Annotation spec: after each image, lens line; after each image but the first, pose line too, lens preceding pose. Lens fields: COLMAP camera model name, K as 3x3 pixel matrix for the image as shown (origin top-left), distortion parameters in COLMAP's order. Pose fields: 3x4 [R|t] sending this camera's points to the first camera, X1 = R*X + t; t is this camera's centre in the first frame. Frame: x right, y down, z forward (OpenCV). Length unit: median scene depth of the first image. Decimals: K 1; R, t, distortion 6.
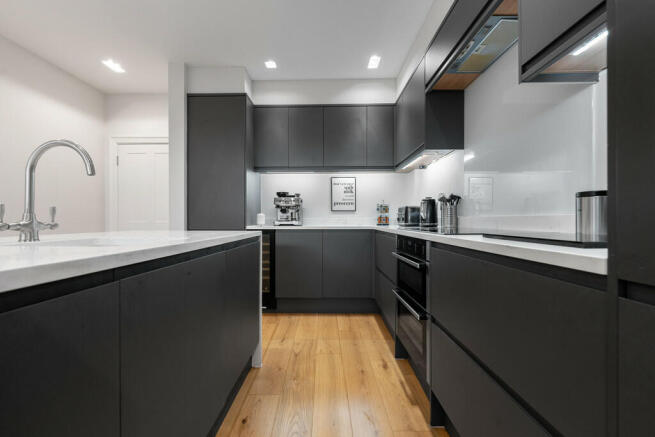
lens RADIAL K [[263.2, 0, 324.3], [0, 263.2, 218.3], [0, 0, 1]] dist [0.000760, -0.000153]
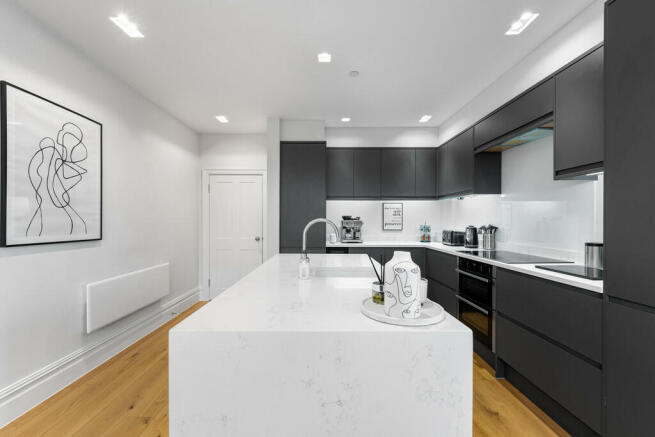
lens RADIAL K [[265.2, 0, 328.8], [0, 265.2, 220.3], [0, 0, 1]] dist [0.011553, 0.000177]
pose [[0.999500, 0.002038, 0.031545, -0.323814], [-0.002194, 0.999985, 0.004923, -0.095693], [-0.031535, -0.004990, 0.999490, -0.294472]]
